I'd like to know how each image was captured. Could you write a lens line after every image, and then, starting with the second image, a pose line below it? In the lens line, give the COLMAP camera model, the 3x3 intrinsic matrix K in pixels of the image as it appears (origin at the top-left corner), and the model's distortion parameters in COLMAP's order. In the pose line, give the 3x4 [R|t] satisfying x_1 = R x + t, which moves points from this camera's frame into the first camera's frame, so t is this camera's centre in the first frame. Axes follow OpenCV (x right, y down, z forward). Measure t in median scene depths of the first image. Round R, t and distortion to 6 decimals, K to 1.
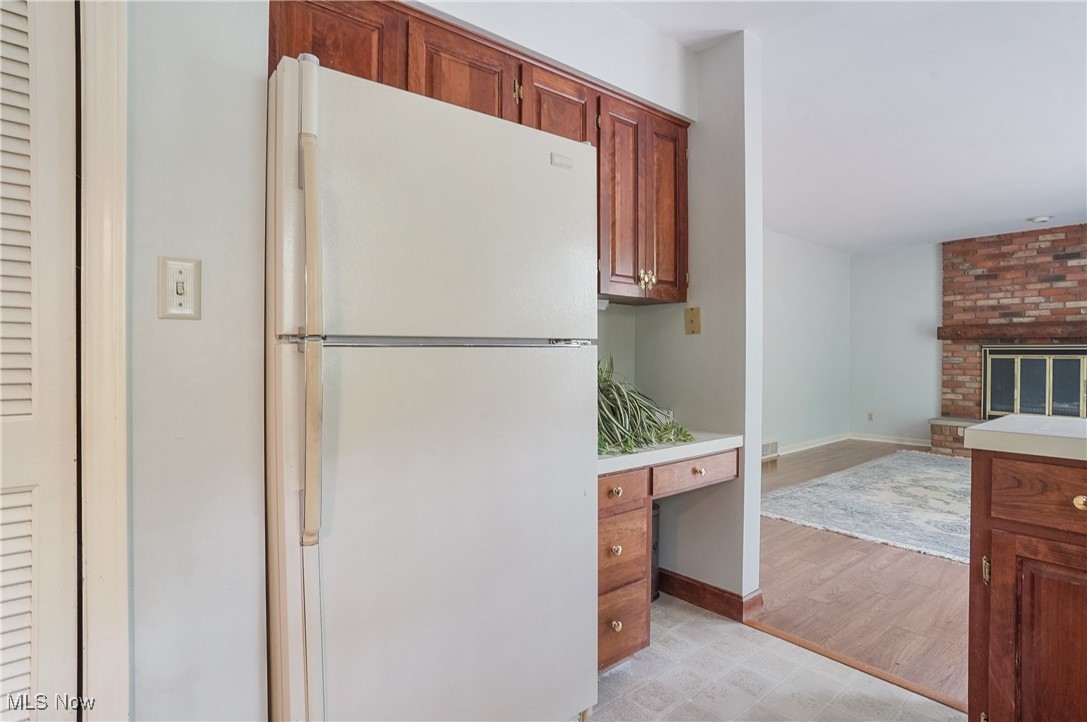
lens RADIAL K [[569.9, 0, 540.2], [0, 569.9, 362.3], [0, 0, 1]] dist [-0.075506, 0.040000]
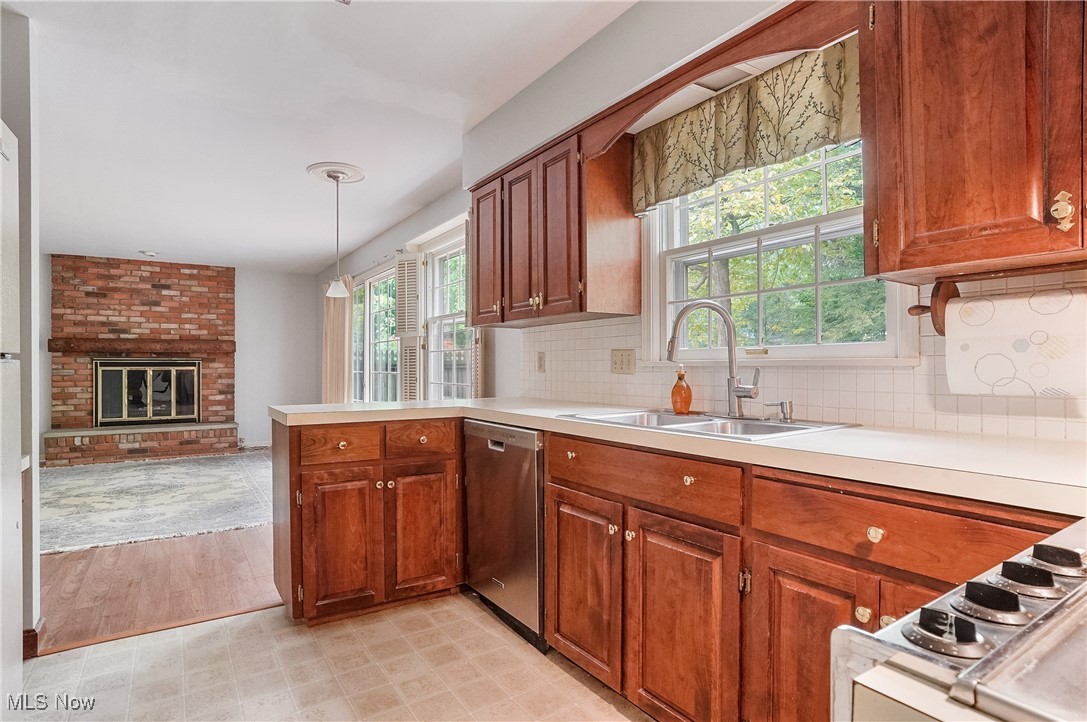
lens RADIAL K [[569.9, 0, 540.2], [0, 569.9, 362.3], [0, 0, 1]] dist [-0.075506, 0.040000]
pose [[0.112213, 0.003170, 0.993679, -0.167999], [0.017664, 0.999831, -0.005185, -0.001582], [-0.993527, 0.018134, 0.112138, 0.019160]]
